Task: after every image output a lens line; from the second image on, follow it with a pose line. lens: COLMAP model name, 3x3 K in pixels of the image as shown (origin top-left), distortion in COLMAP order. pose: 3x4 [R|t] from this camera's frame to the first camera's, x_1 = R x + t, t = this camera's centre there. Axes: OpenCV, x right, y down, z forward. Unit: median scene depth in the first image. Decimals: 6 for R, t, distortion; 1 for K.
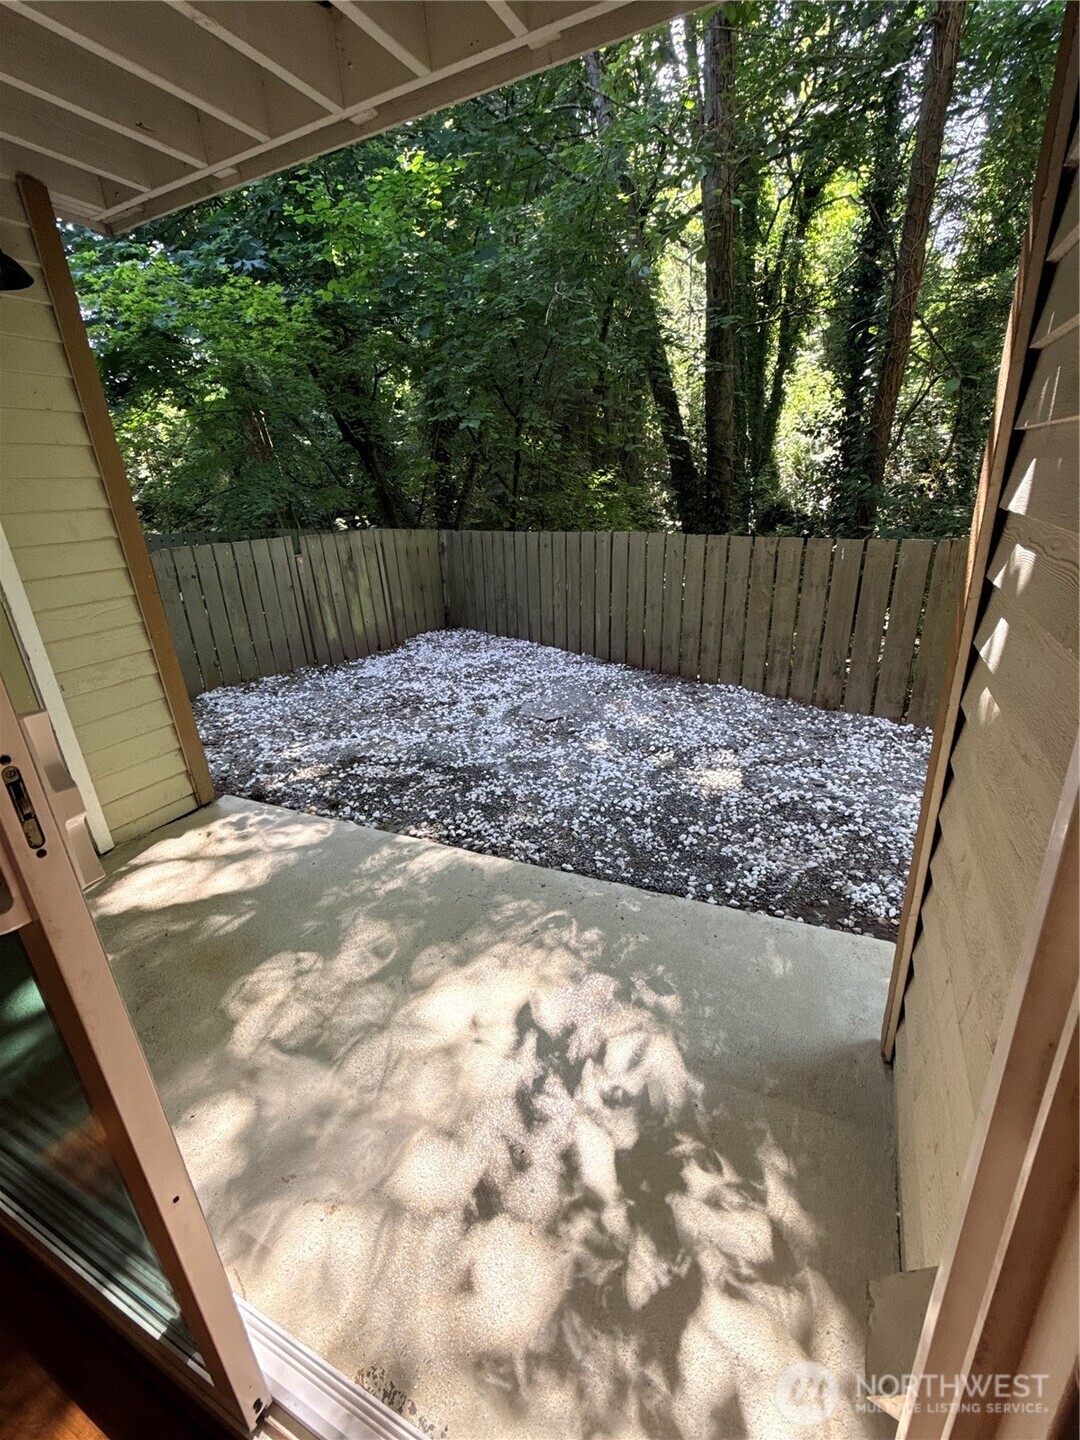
lens RADIAL K [[625.6, 0, 537.4], [0, 625.6, 729.4], [0, 0, 1]] dist [0.004217, 0.000368]
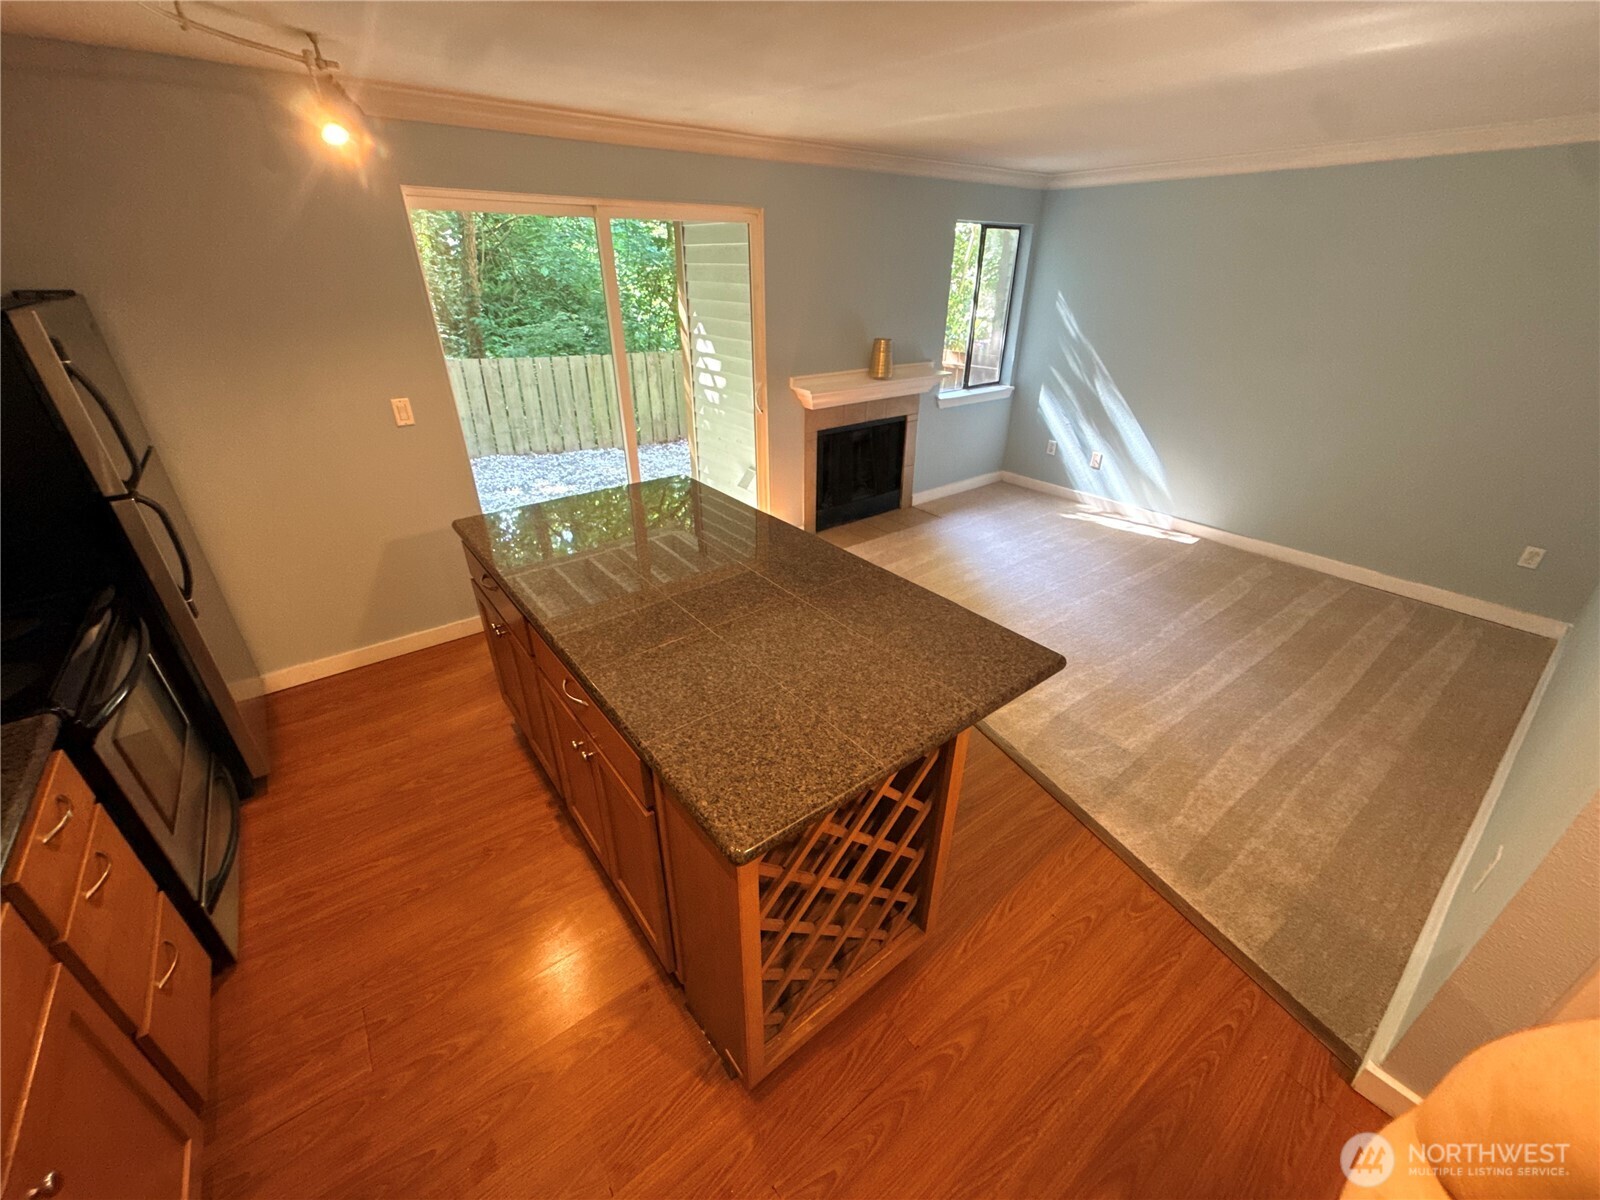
lens RADIAL K [[638.2, 0, 793.4], [0, 638.2, 597.2], [0, 0, 1]] dist [-0.002905, -0.000108]
pose [[0.442999, -0.362030, 0.820175, -1.313133], [0.300905, 0.921814, 0.244367, 0.154200], [-0.844517, 0.138541, 0.517299, -0.696515]]
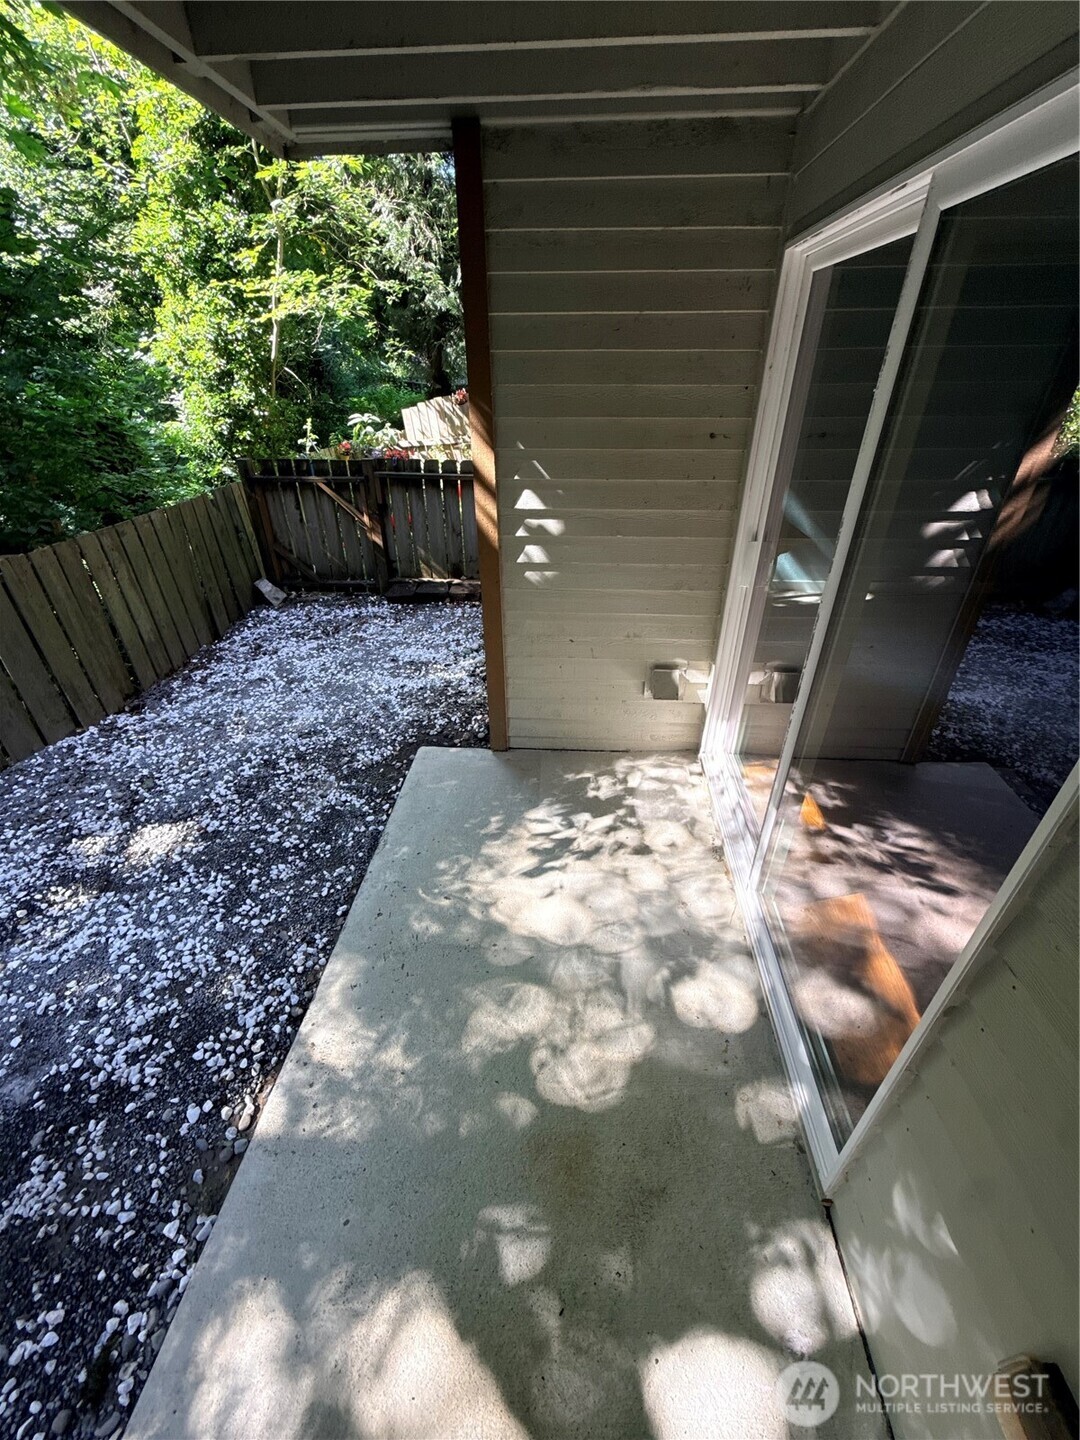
lens RADIAL K [[574.4, 0, 540.5], [0, 574.4, 721.2], [0, 0, 1]] dist [-0.002905, -0.000108]
pose [[-0.380780, -0.435917, 0.815465, -0.635471], [0.360849, 0.741922, 0.565102, -0.380970], [-0.851349, 0.509439, -0.125209, 0.613956]]
